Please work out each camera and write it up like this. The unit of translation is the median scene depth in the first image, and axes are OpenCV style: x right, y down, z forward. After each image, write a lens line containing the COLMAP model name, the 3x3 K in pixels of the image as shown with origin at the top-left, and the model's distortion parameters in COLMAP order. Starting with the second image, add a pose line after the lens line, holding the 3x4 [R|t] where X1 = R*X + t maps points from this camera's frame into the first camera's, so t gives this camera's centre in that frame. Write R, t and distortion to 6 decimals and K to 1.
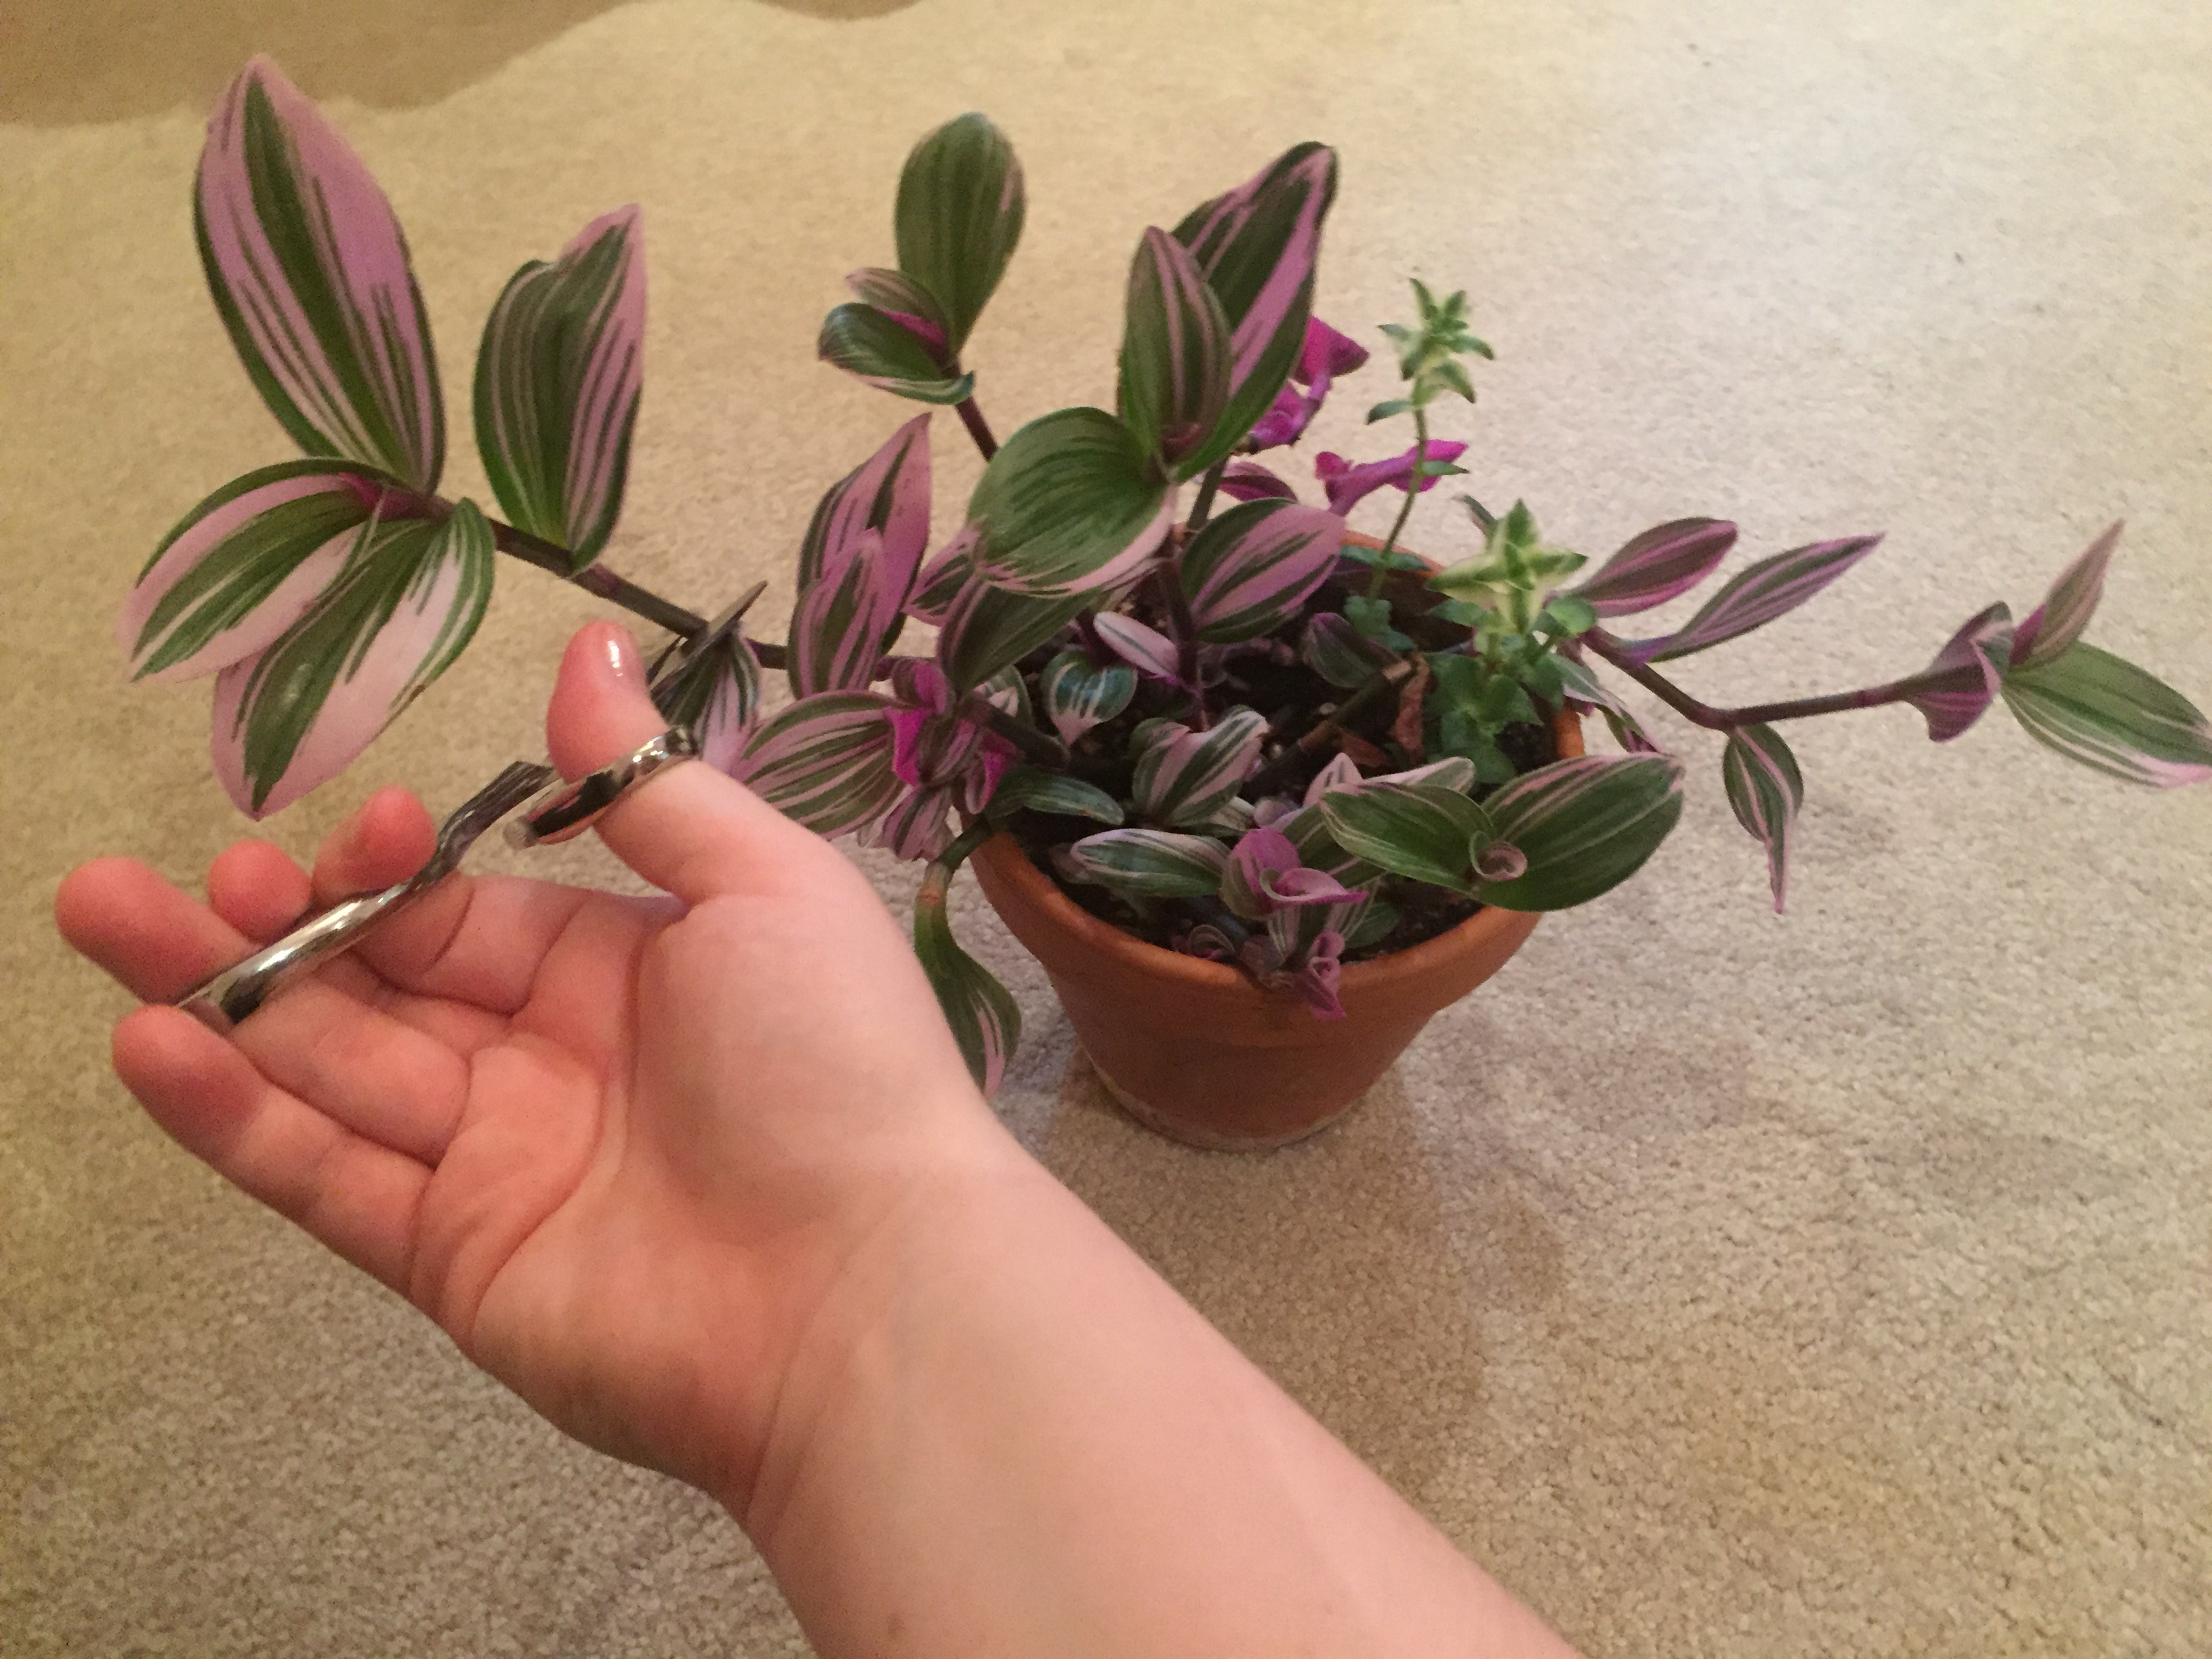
lens RADIAL K [[1864.7, 0, 1088.2], [0, 1864.7, 817.5], [0, 0, 1]] dist [0.068225, -0.095178]
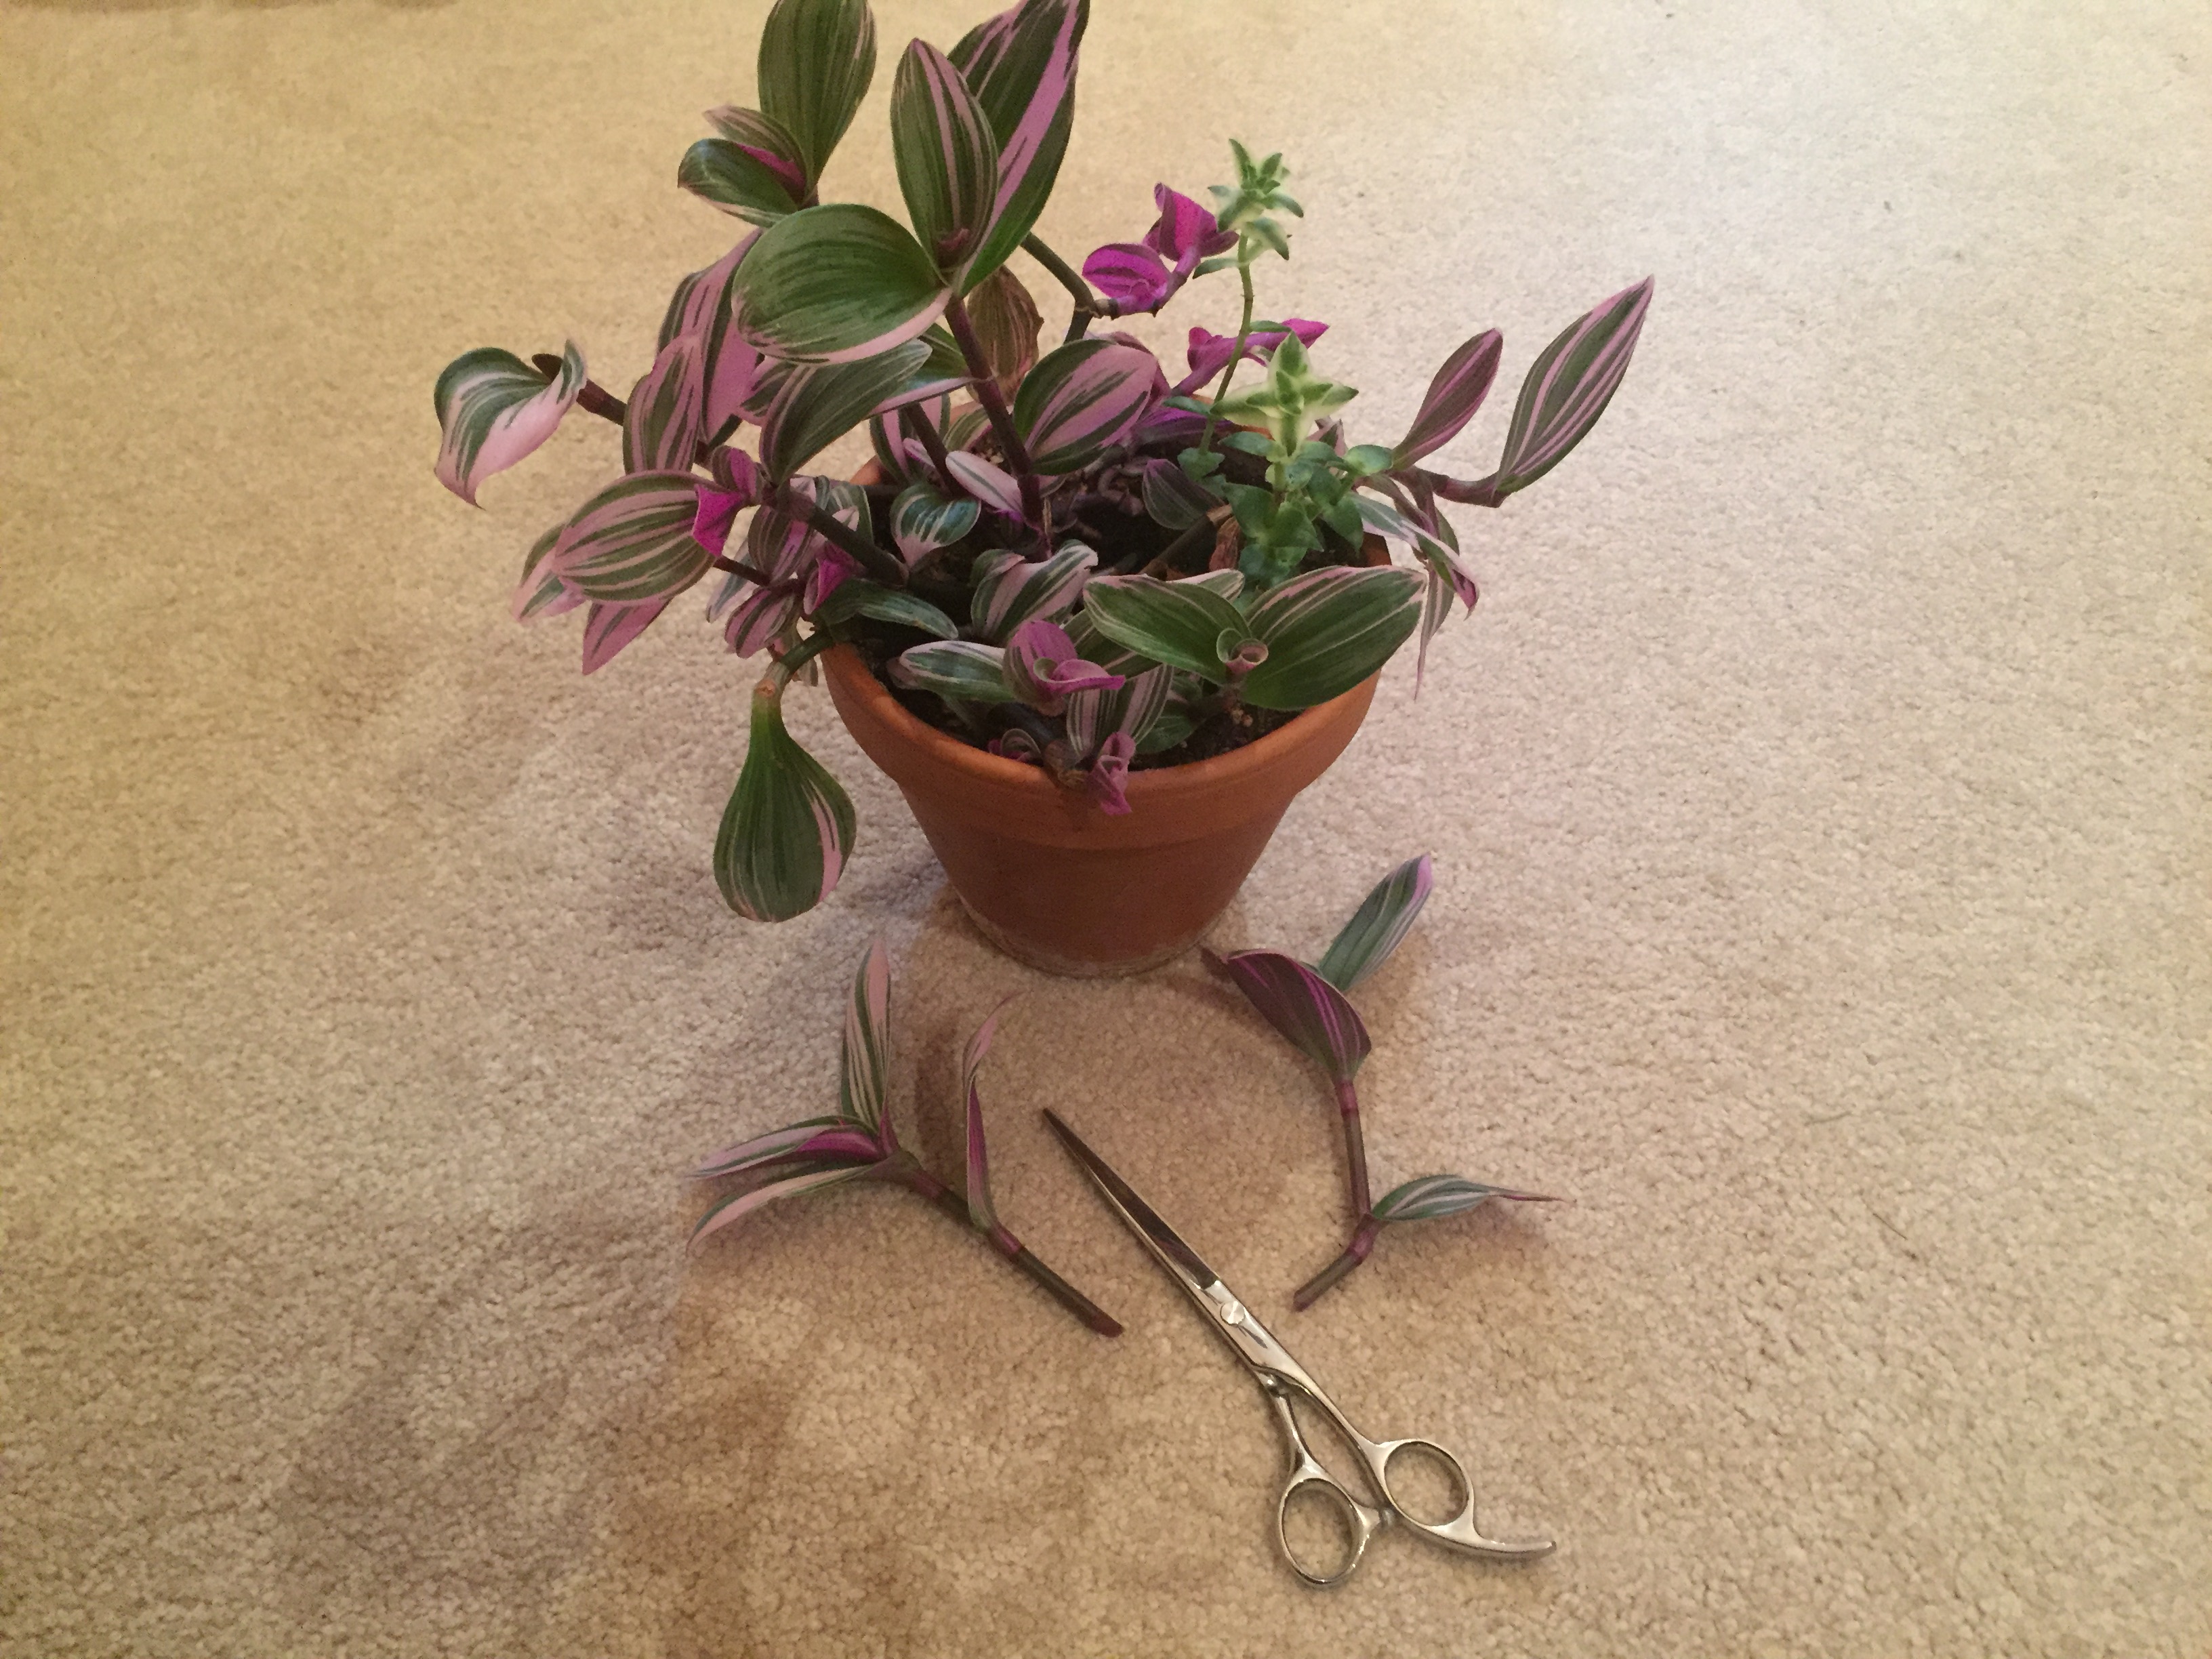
lens RADIAL K [[1864.7, 0, 1101.3], [0, 1864.7, 824.2], [0, 0, 1]] dist [0.068225, -0.095178]
pose [[0.998479, 0.048761, -0.025744, 0.116465], [-0.048489, 0.998762, 0.011072, 0.081010], [0.026252, -0.009807, 0.999607, -0.076174]]
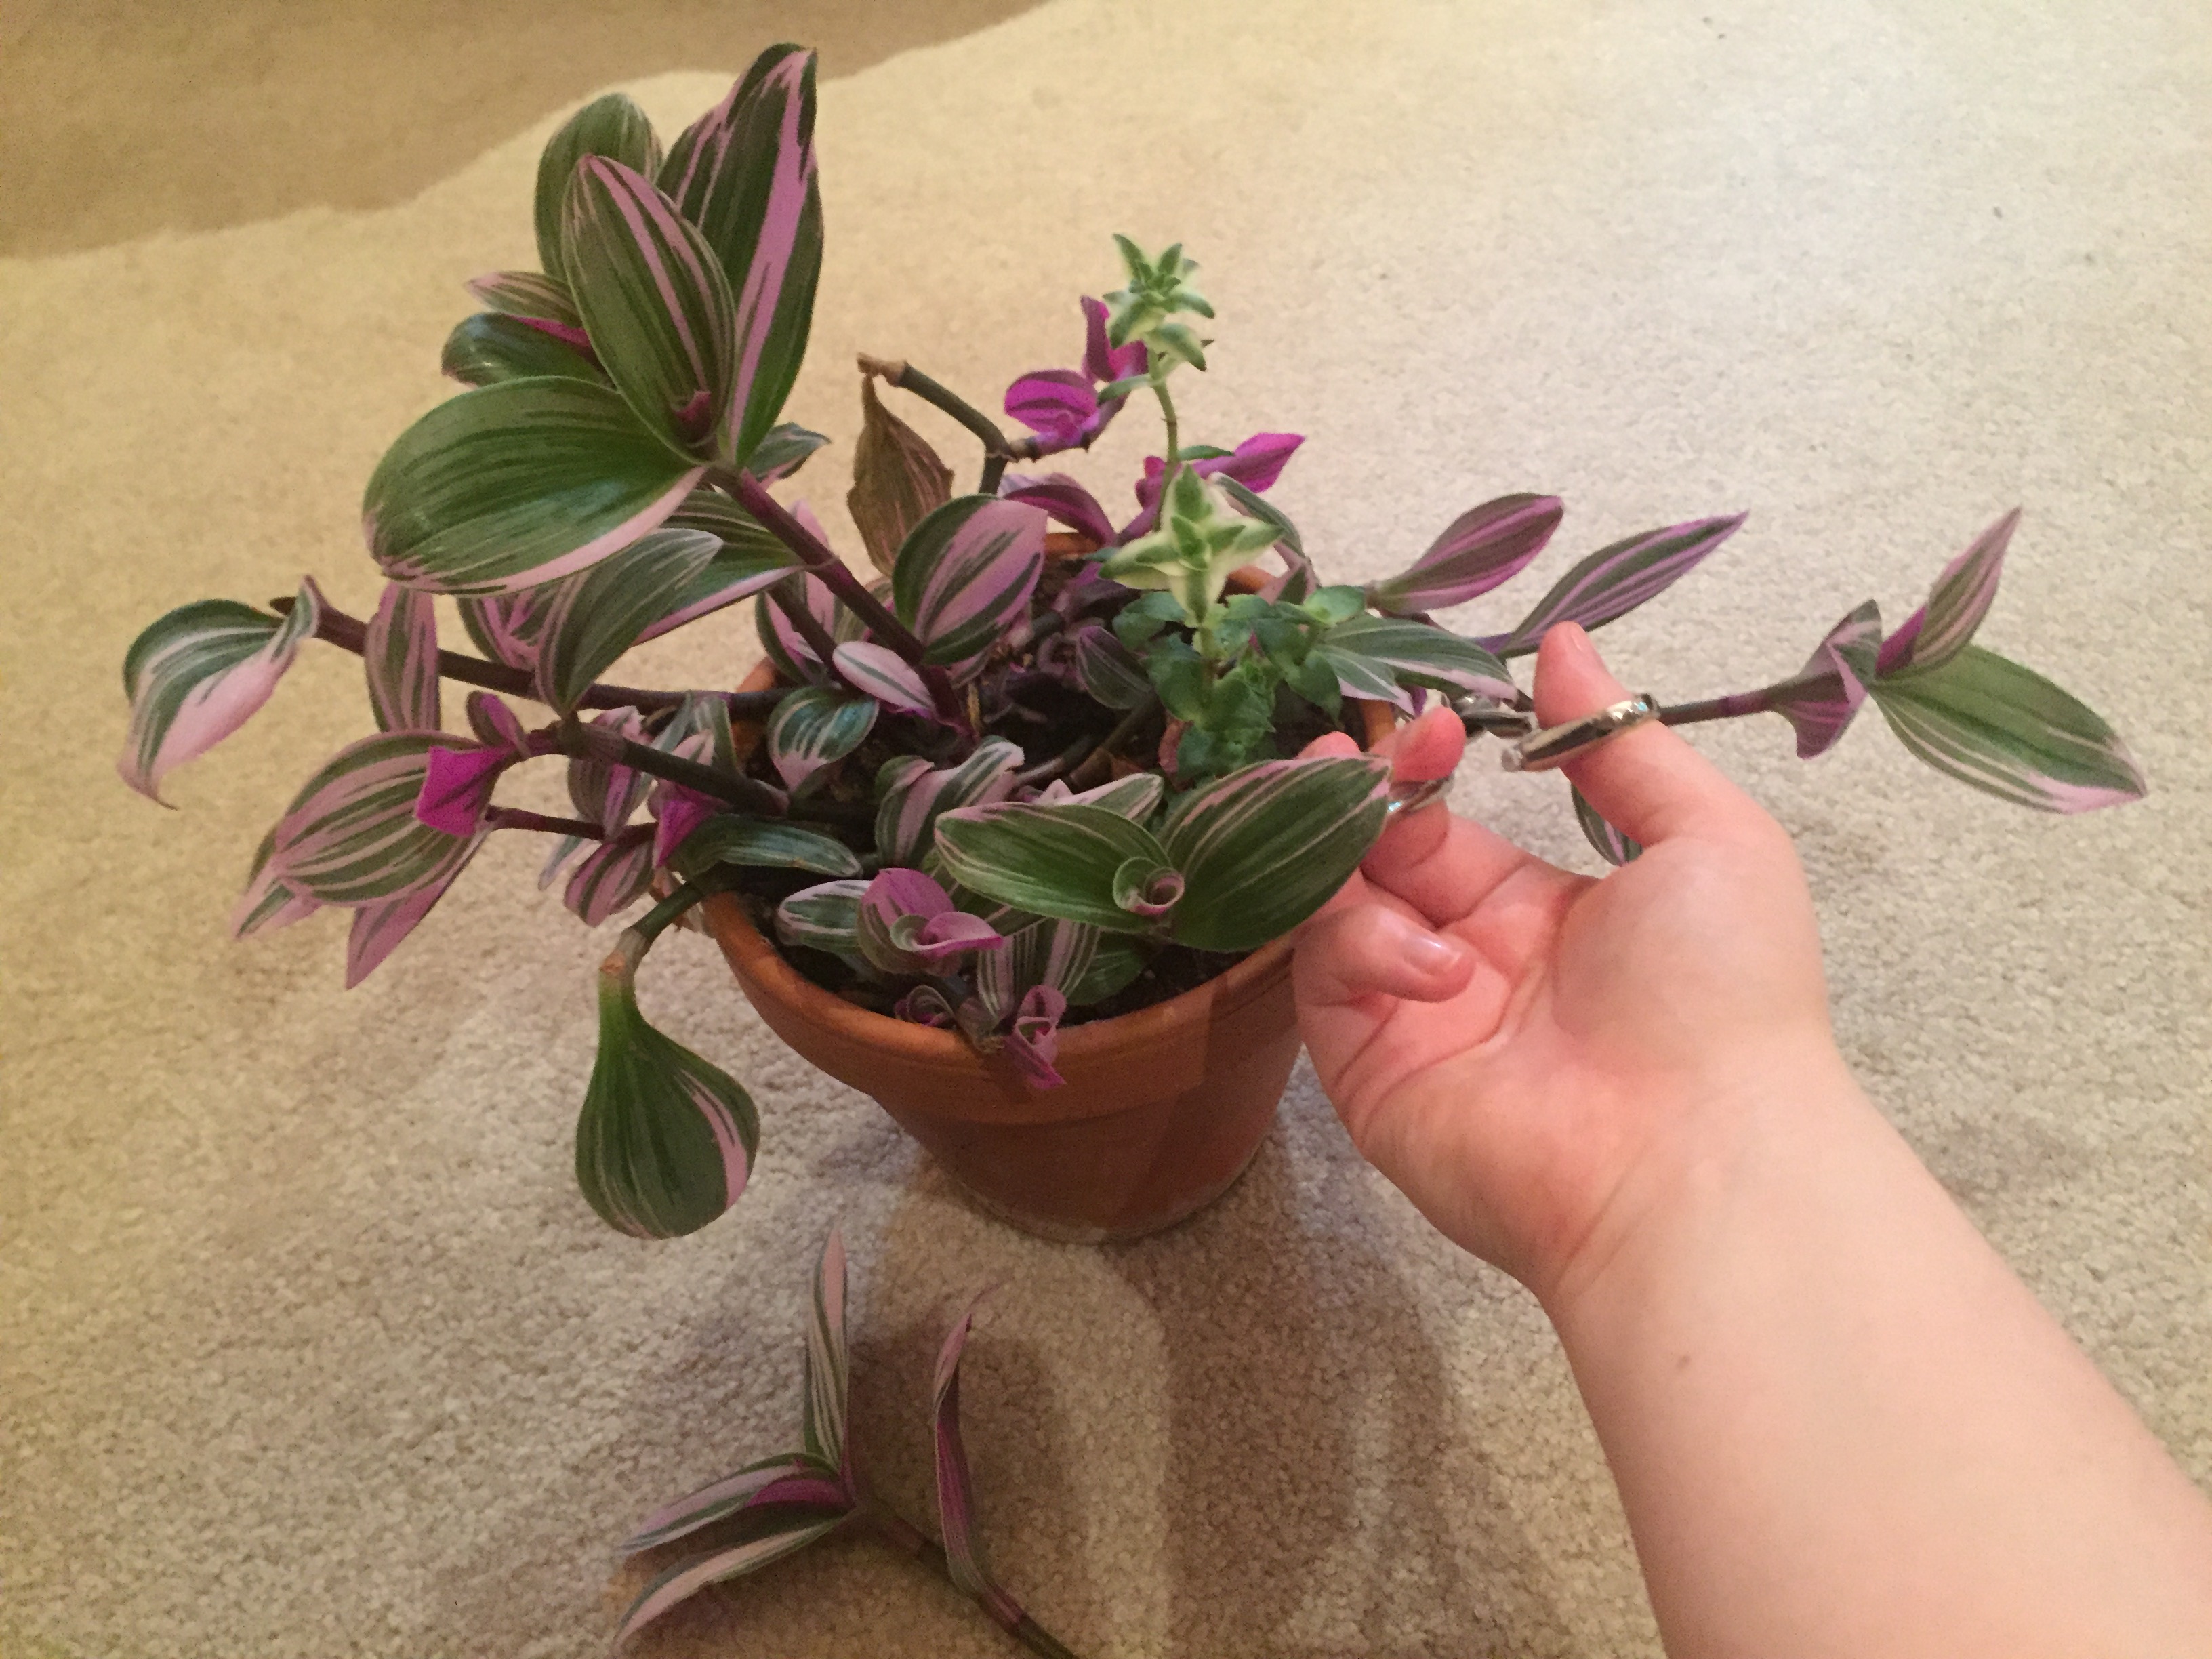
lens RADIAL K [[1864.7, 0, 1103.8], [0, 1864.7, 822.2], [0, 0, 1]] dist [0.068225, -0.095178]
pose [[0.991705, -0.052786, -0.117195, 0.205364], [0.047648, 0.997795, -0.046214, 0.021061], [0.119376, 0.040246, 0.992033, 0.114814]]
